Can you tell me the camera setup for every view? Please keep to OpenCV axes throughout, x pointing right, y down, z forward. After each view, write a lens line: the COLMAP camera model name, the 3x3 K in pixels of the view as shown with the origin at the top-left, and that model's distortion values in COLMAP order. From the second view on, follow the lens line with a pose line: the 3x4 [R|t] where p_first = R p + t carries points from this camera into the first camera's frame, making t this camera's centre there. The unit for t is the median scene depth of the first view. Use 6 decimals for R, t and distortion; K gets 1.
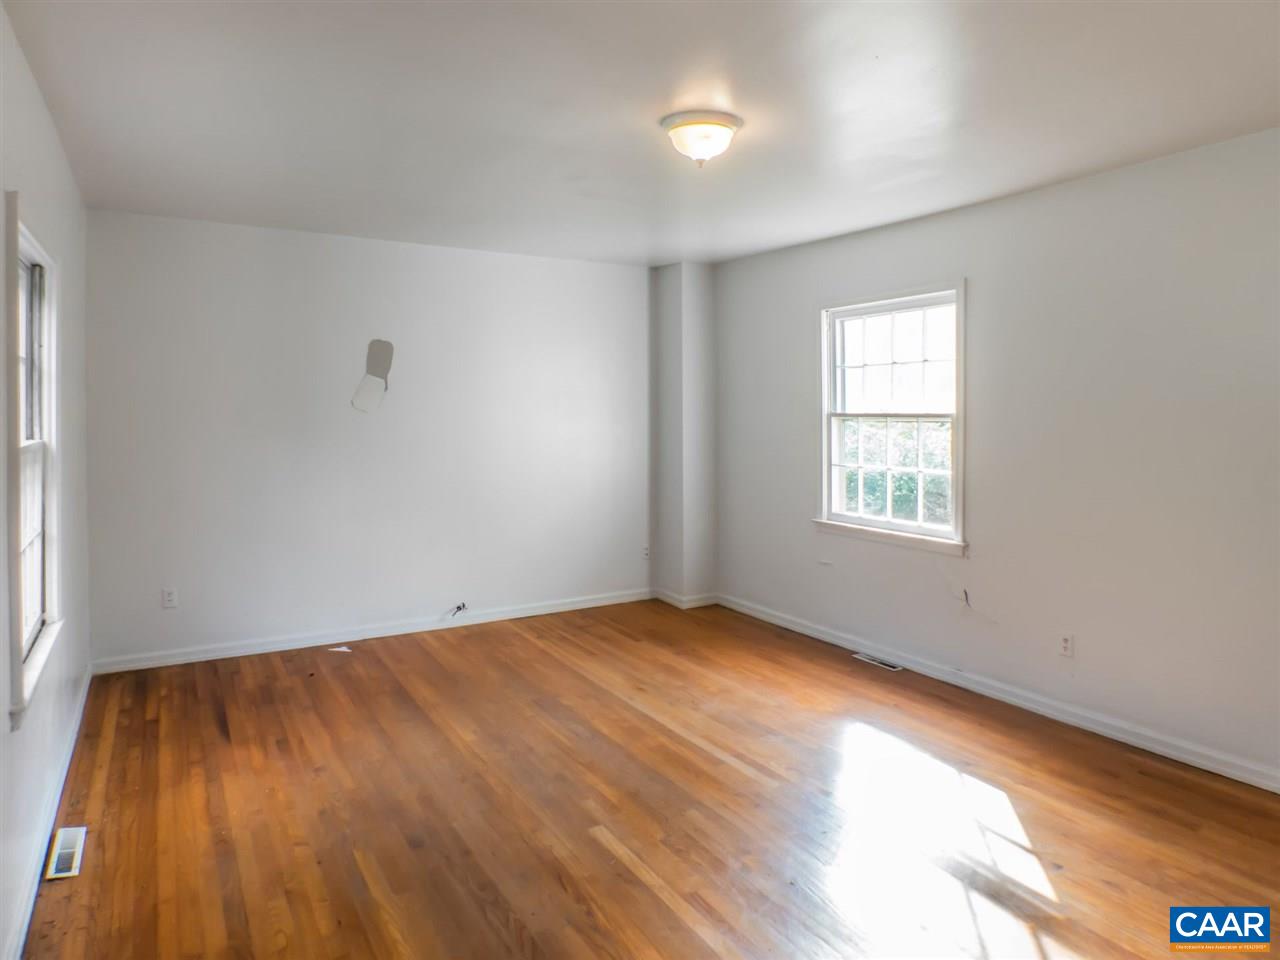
lens RADIAL K [[785.4, 0, 652.1], [0, 785.4, 425.1], [0, 0, 1]] dist [-0.080557, 0.037943]
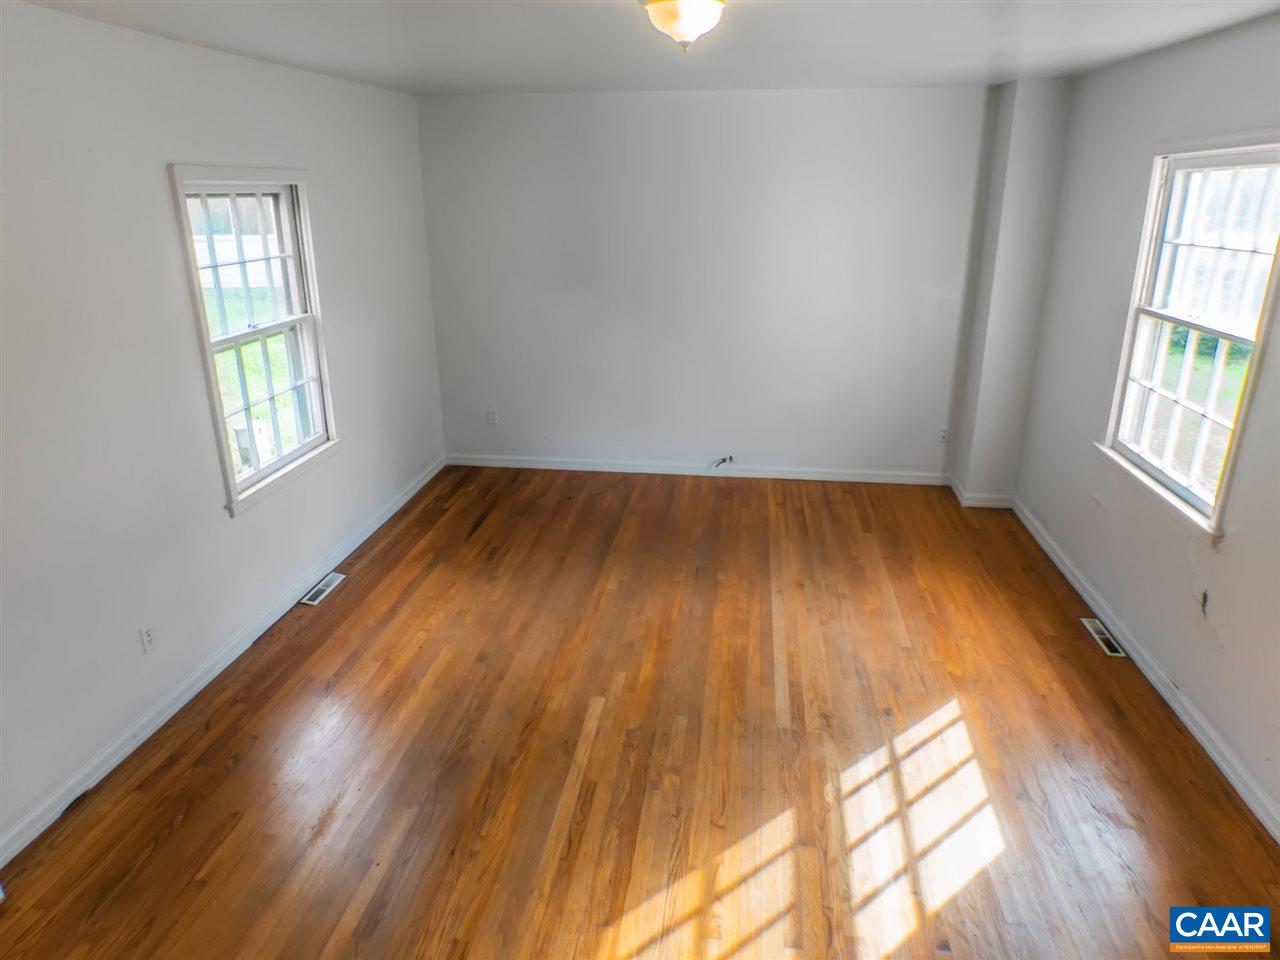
lens RADIAL K [[797.1, 0, 652.7], [0, 797.1, 478.7], [0, 0, 1]] dist [-0.059524, 0.027255]
pose [[0.773334, 0.211863, -0.597552, 0.427251], [-0.009916, 0.946439, 0.322729, -0.116856], [0.633921, -0.243652, 0.734014, 0.175212]]
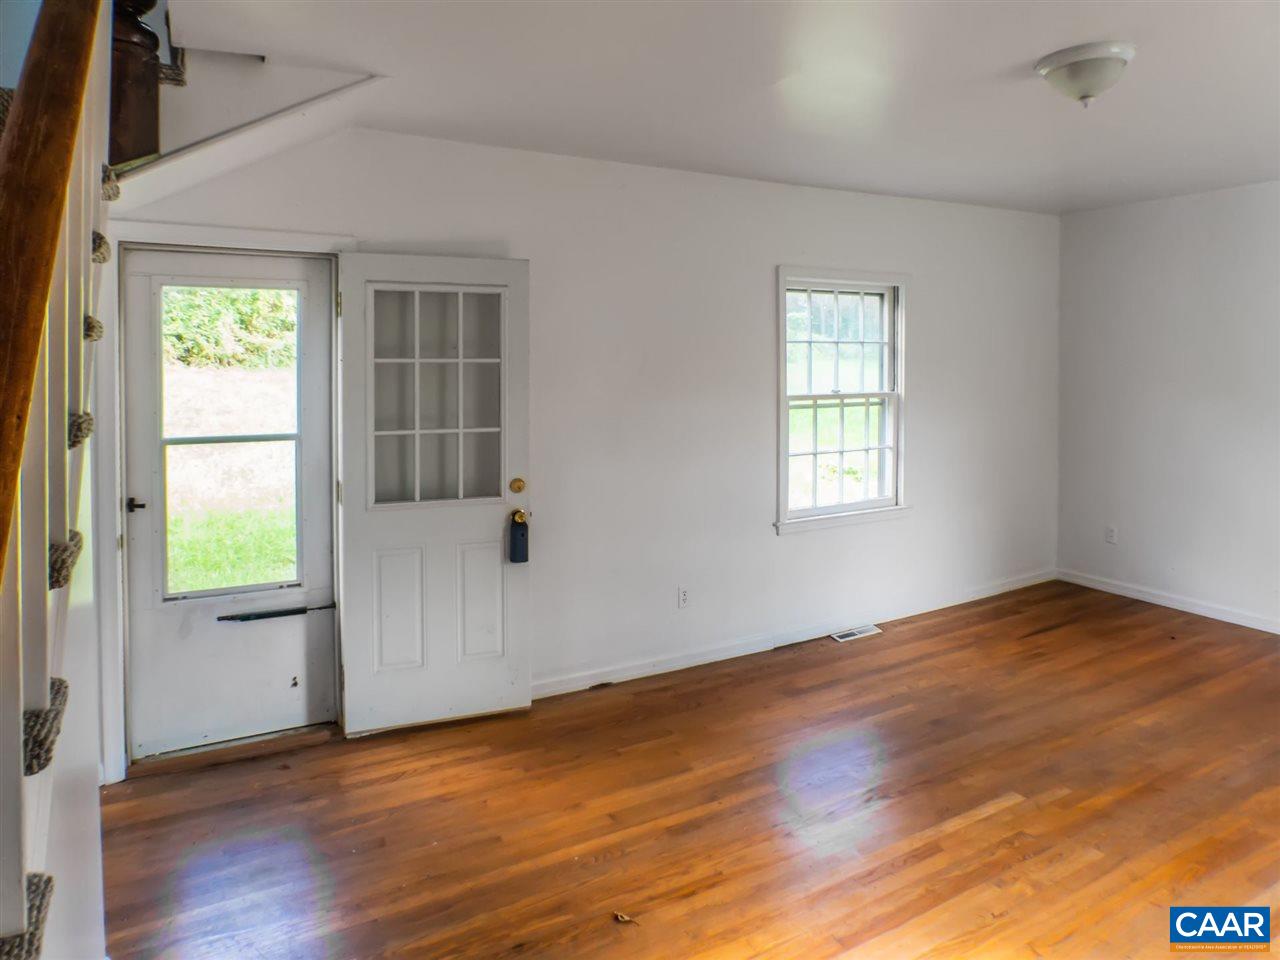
lens RADIAL K [[831.9, 0, 646.4], [0, 831.9, 377.1], [0, 0, 1]] dist [-0.041080, 0.017266]
pose [[-0.047383, 0.020018, -0.998676, 0.688137], [-0.014146, 0.999685, 0.020709, -0.029395], [0.998777, 0.015109, -0.047085, 0.374630]]
